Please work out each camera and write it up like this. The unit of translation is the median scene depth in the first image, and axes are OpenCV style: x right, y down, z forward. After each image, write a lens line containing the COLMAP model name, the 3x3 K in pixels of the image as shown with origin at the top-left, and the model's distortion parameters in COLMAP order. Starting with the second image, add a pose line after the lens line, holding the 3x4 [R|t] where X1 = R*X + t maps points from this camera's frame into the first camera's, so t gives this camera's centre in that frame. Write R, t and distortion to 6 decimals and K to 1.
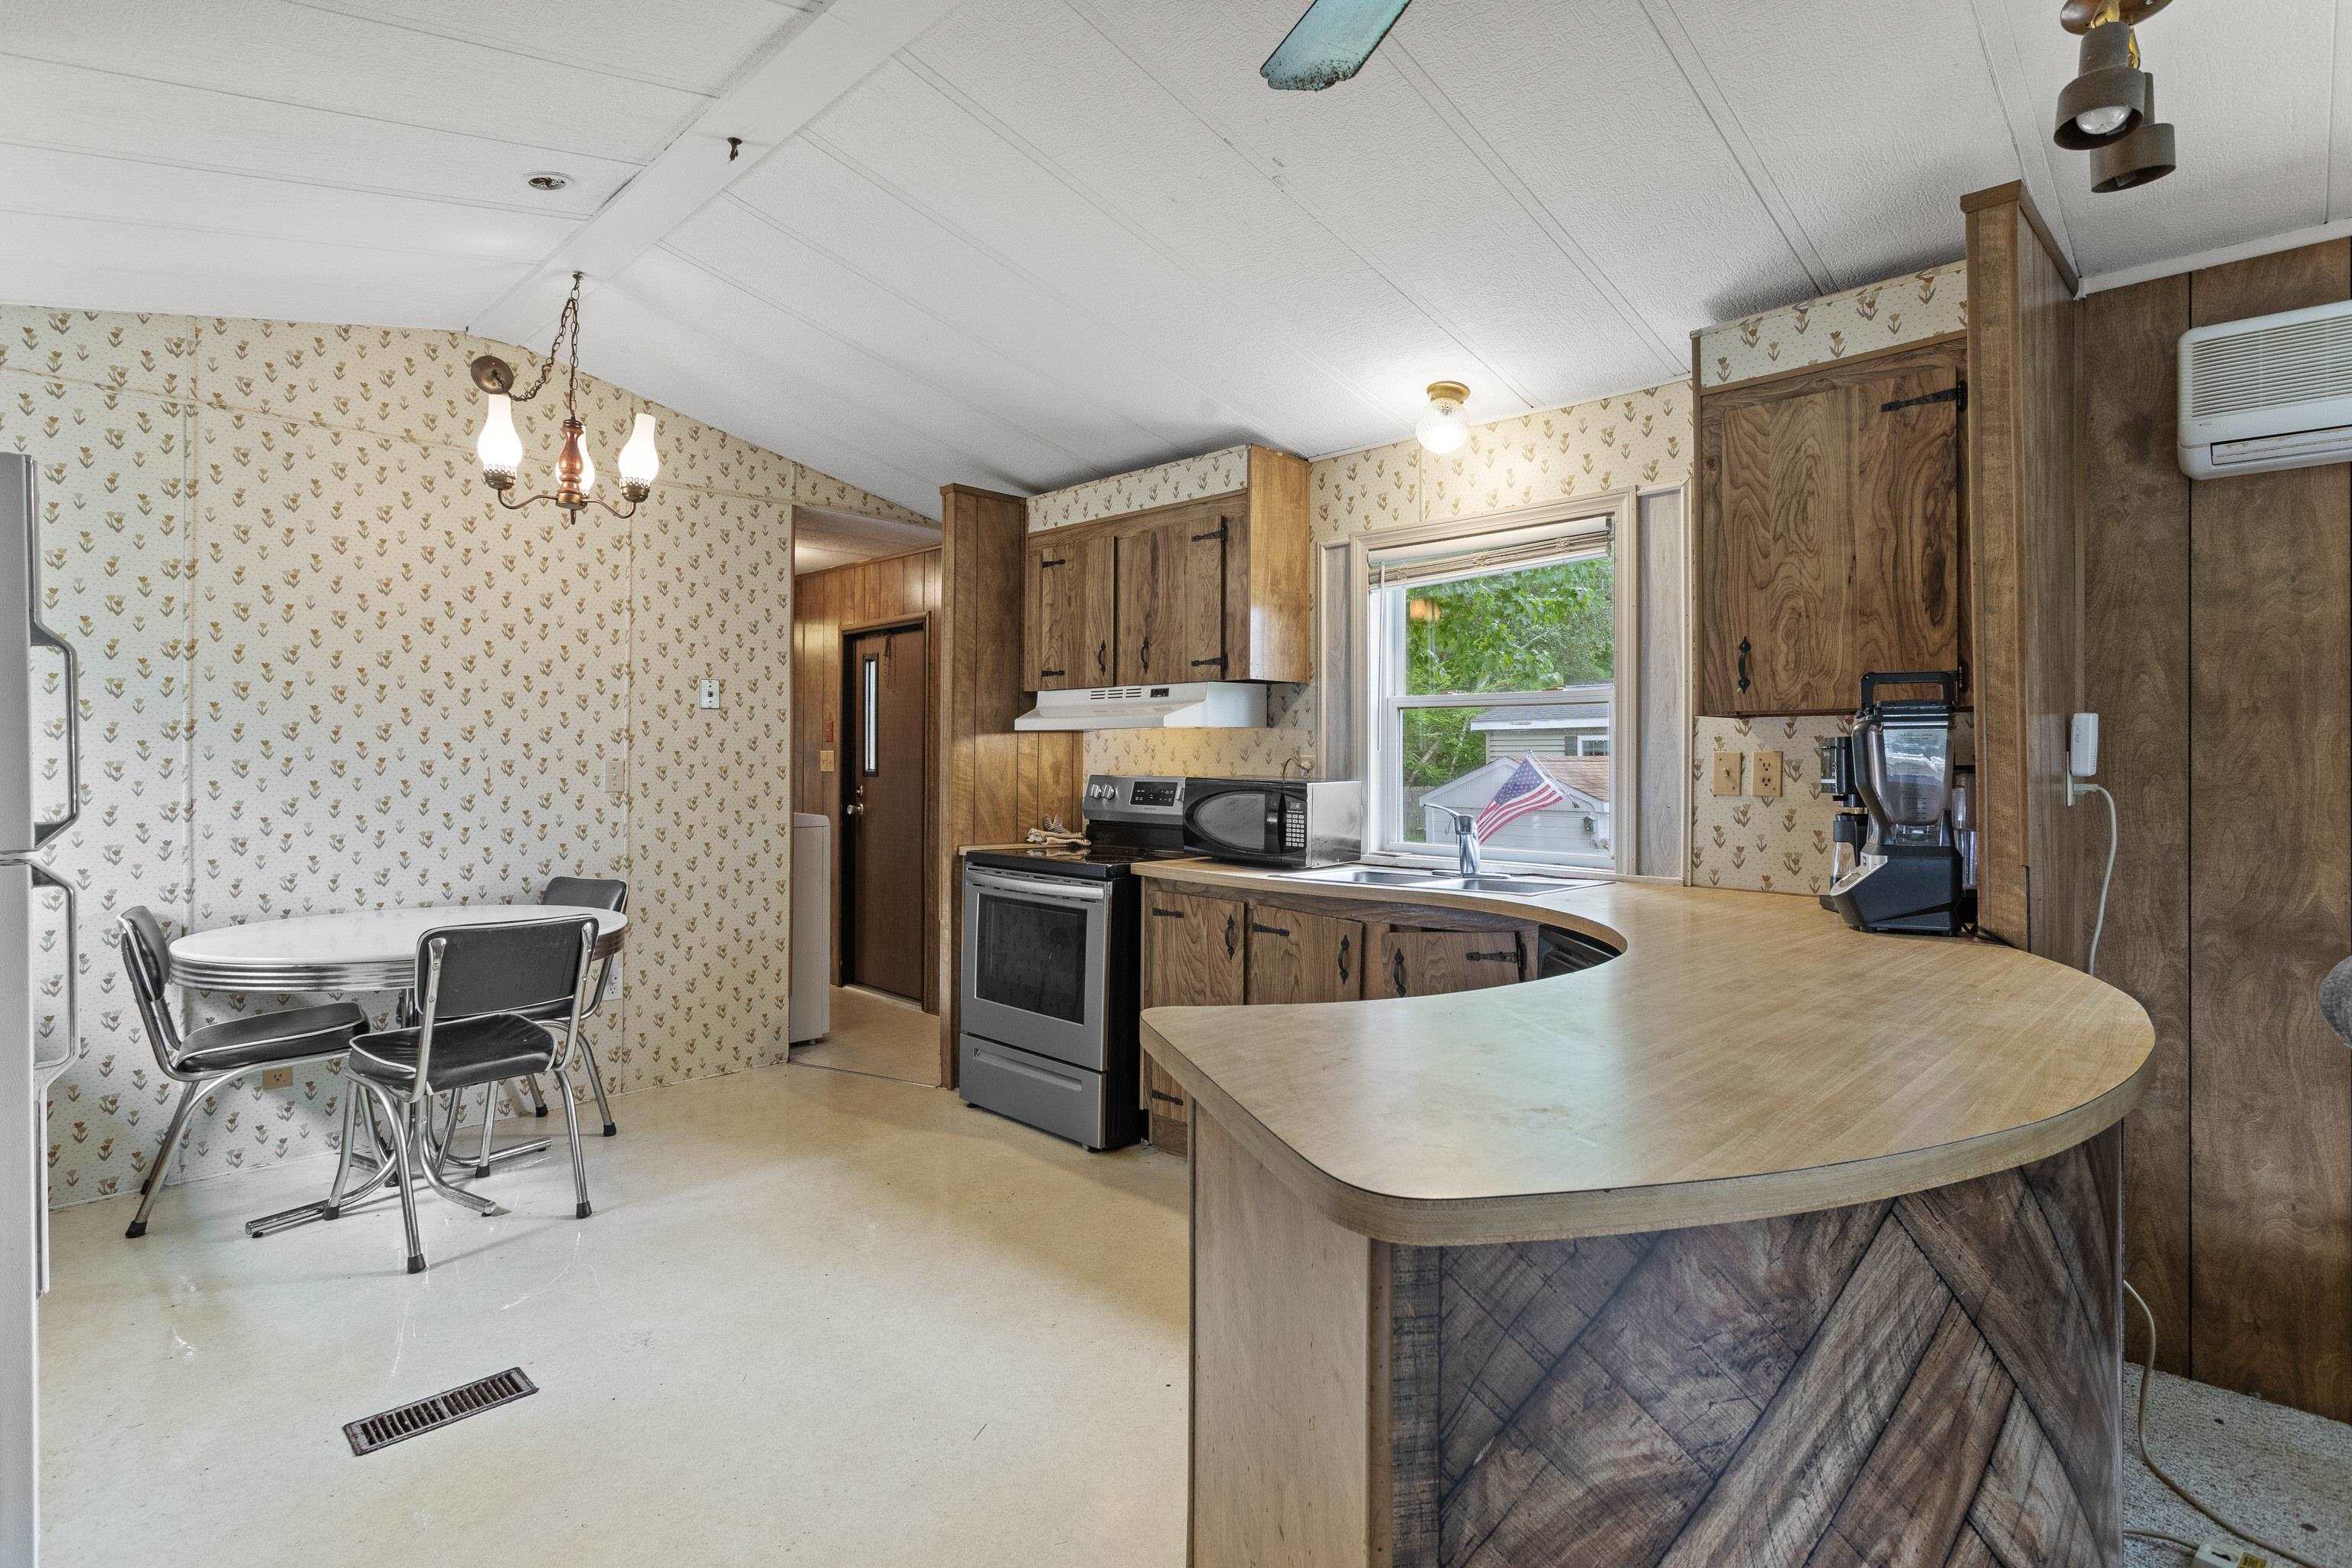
lens RADIAL K [[1120.3, 0, 1183.7], [0, 1120.3, 747.9], [0, 0, 1]] dist [-0.002091, 0.003077]
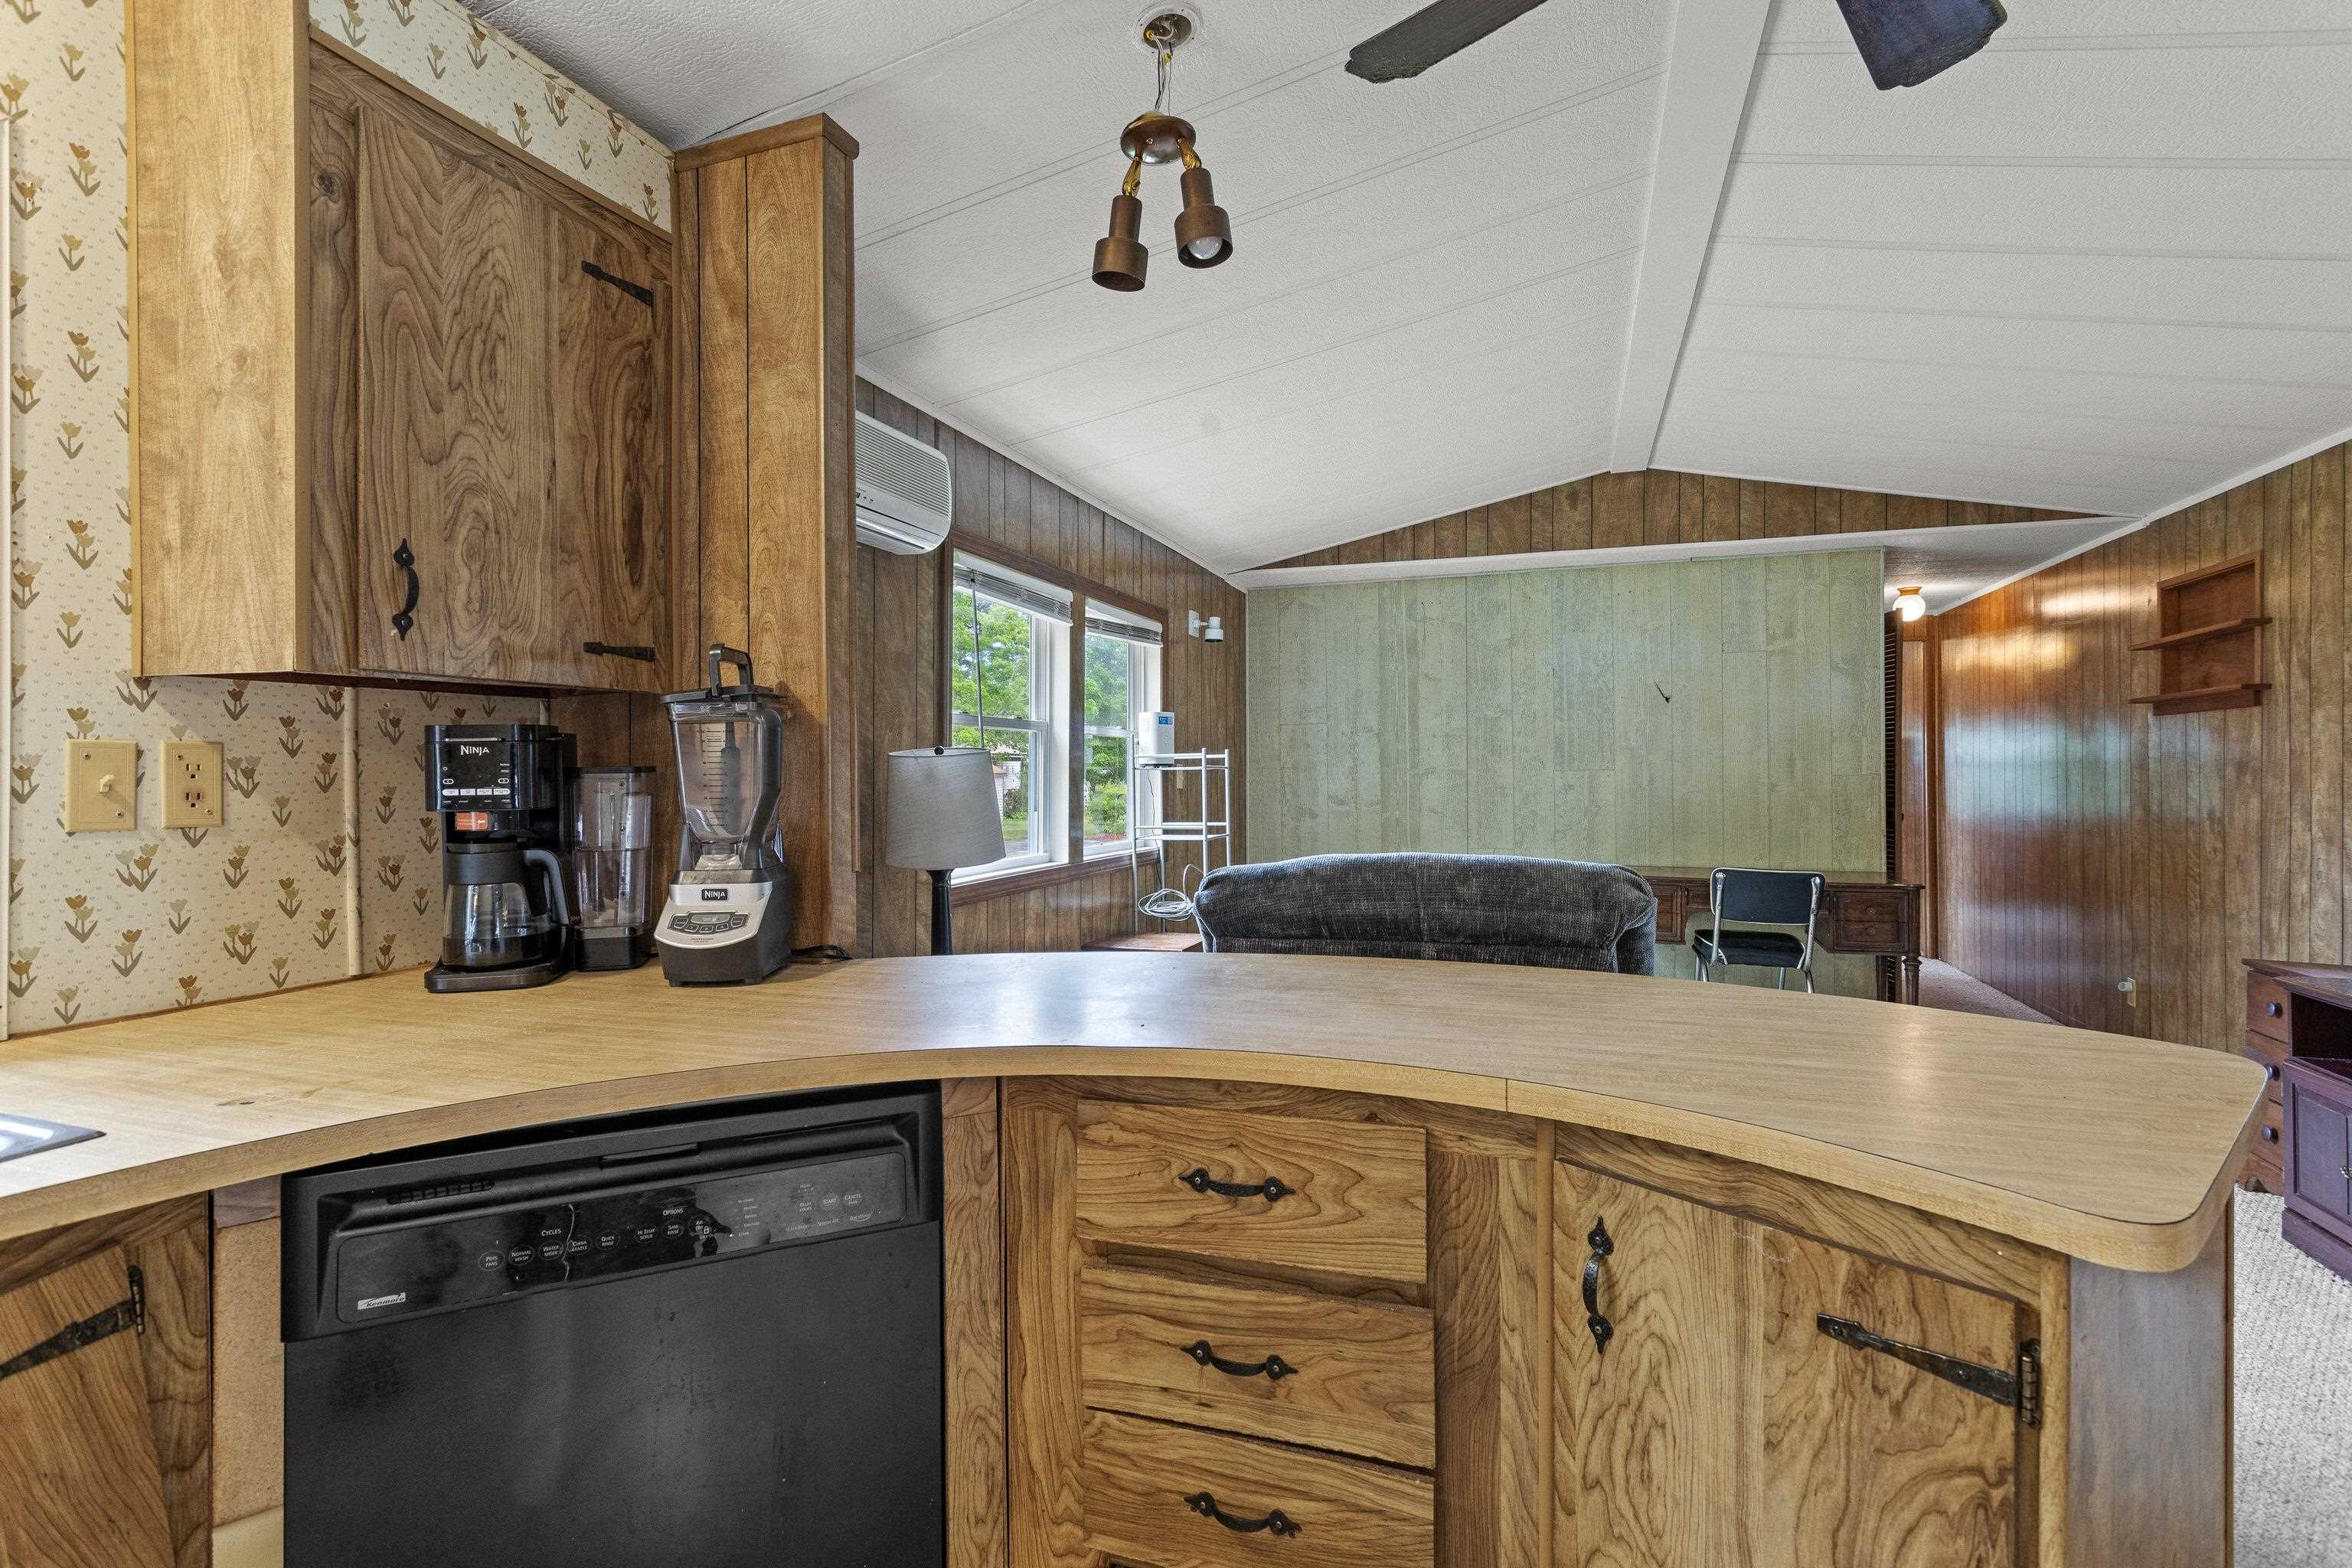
lens RADIAL K [[1120.3, 0, 1177.7], [0, 1120.3, 772.7], [0, 0, 1]] dist [-0.002091, 0.003077]
pose [[-0.420684, -0.011066, 0.907140, -0.120443], [-0.014381, 0.999881, 0.005528, 0.006254], [-0.907093, -0.010720, -0.420793, 0.621129]]
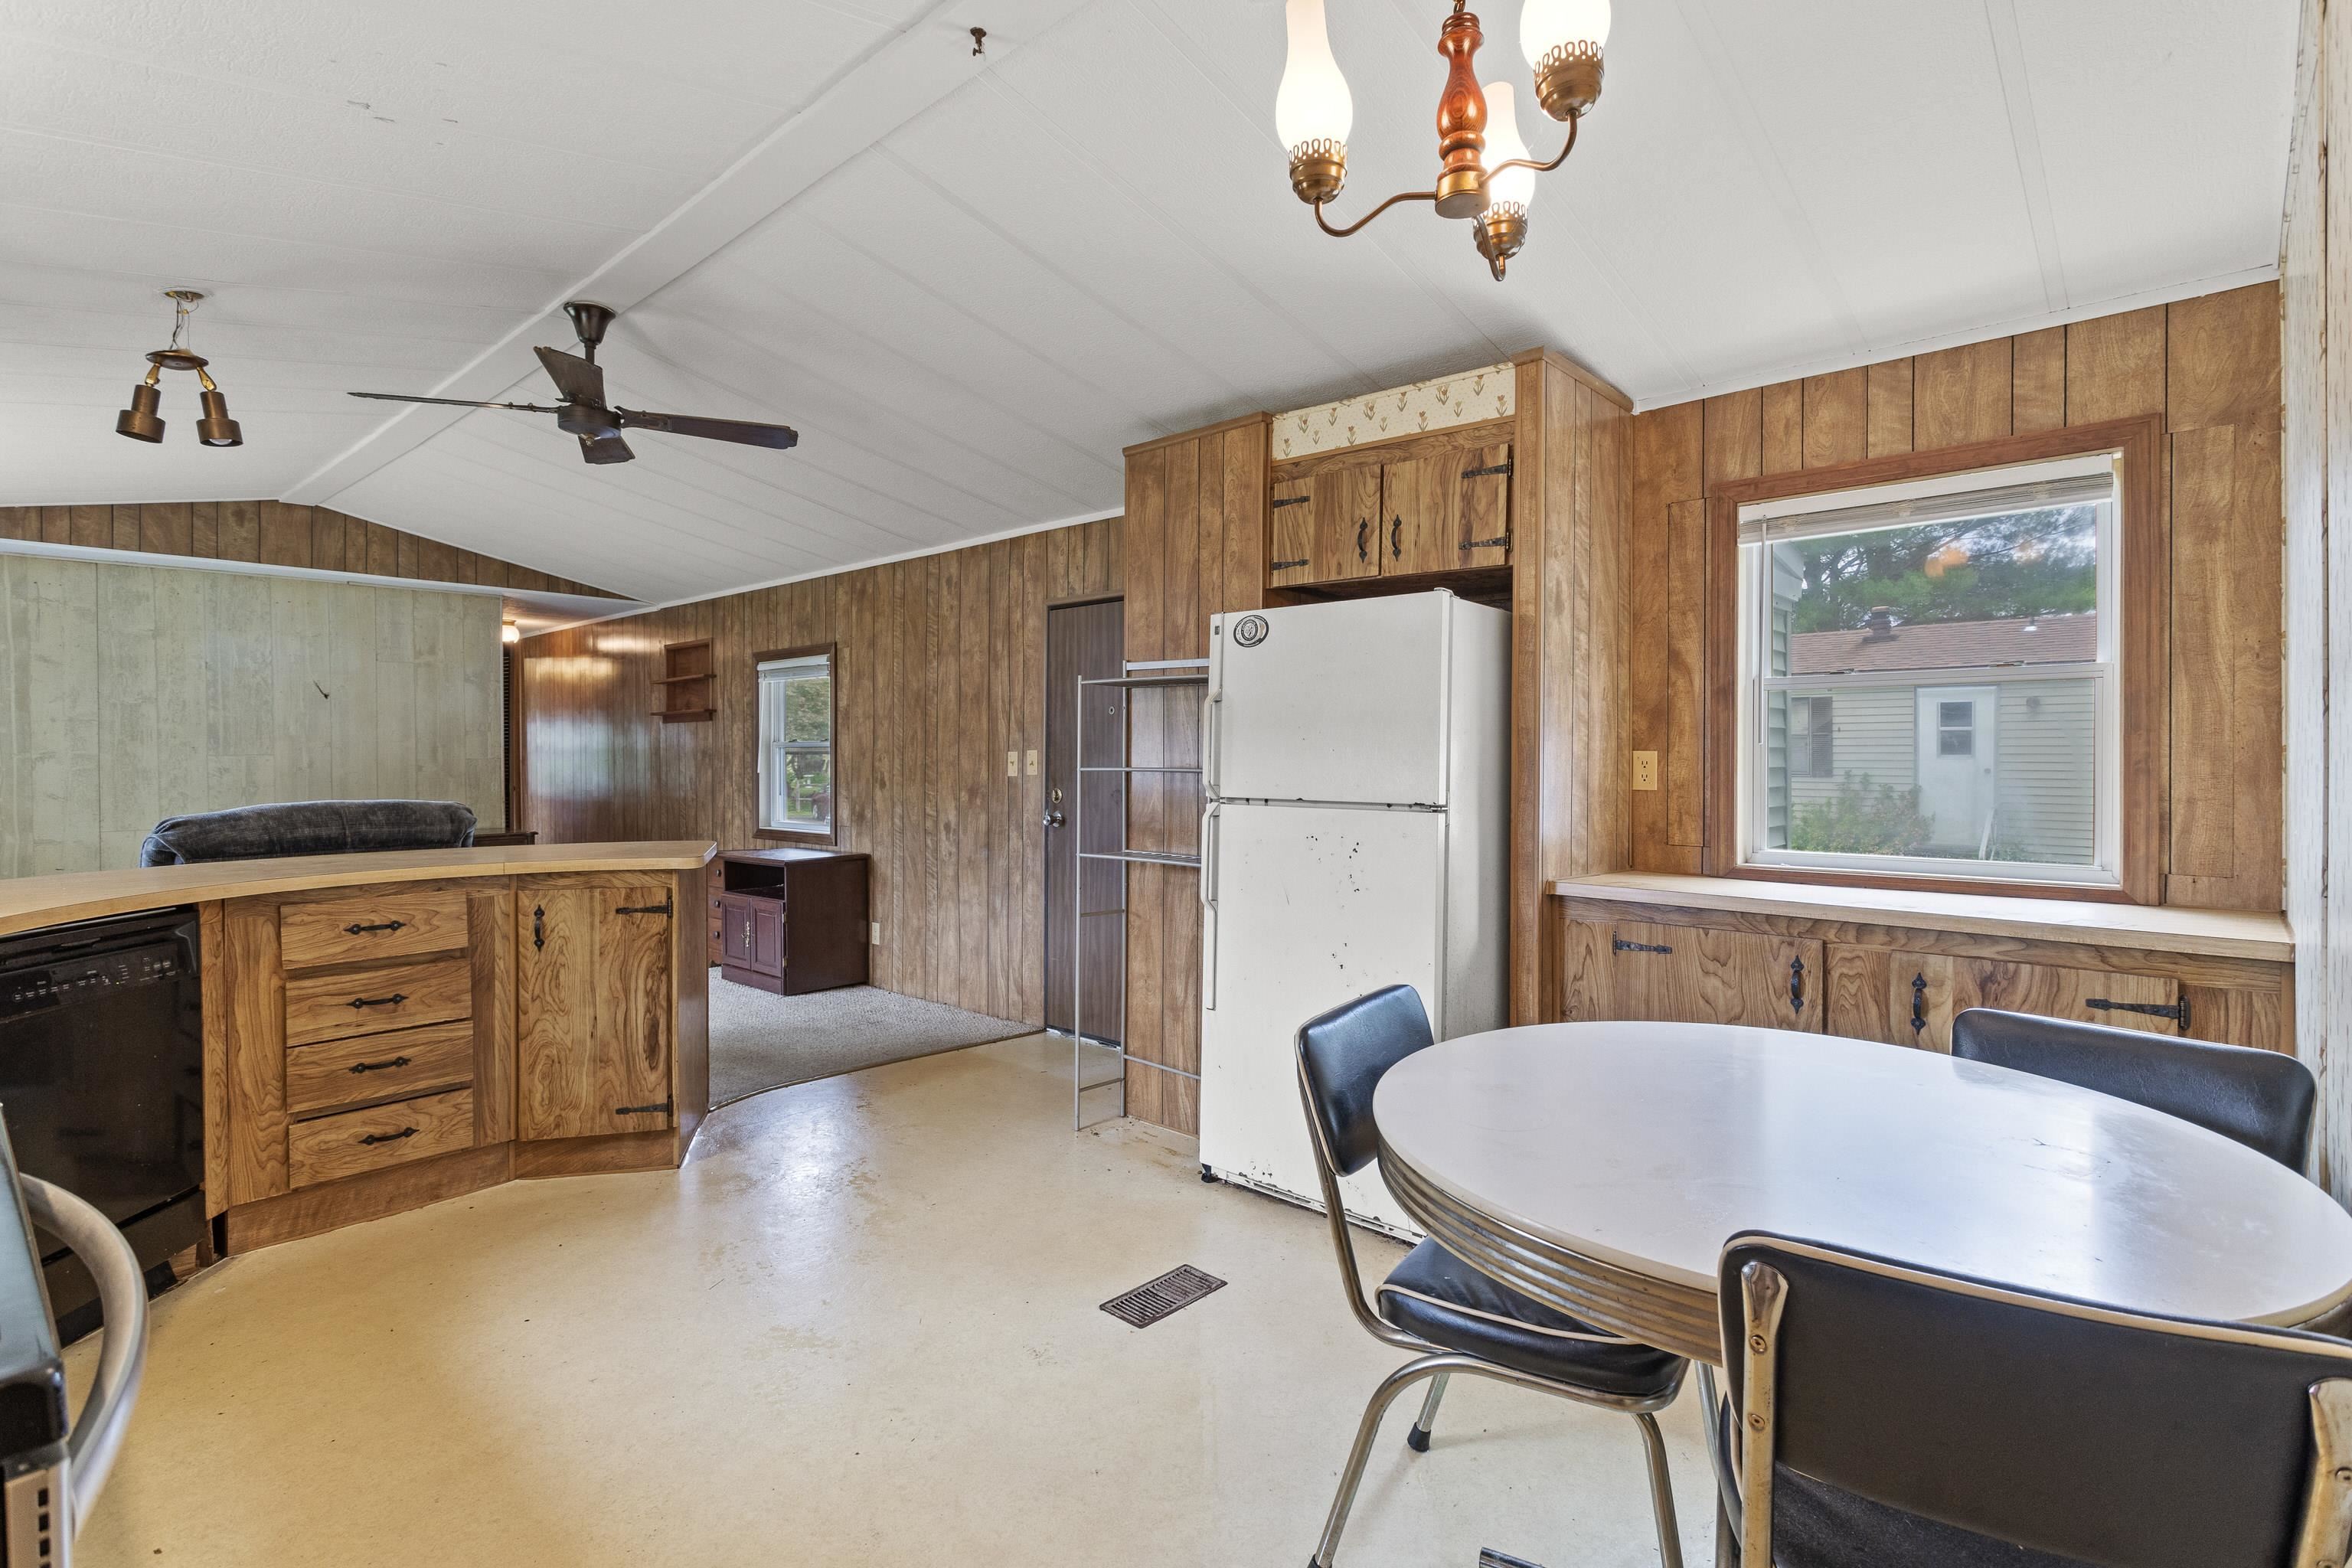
lens RADIAL K [[1120.3, 0, 1195.8], [0, 1120.3, 762.9], [0, 0, 1]] dist [-0.002091, 0.003077]
pose [[-0.999141, -0.008598, -0.040545, -0.364763], [-0.008318, 0.999940, -0.007078, 0.015736], [0.040604, -0.006734, -0.999153, 1.263208]]
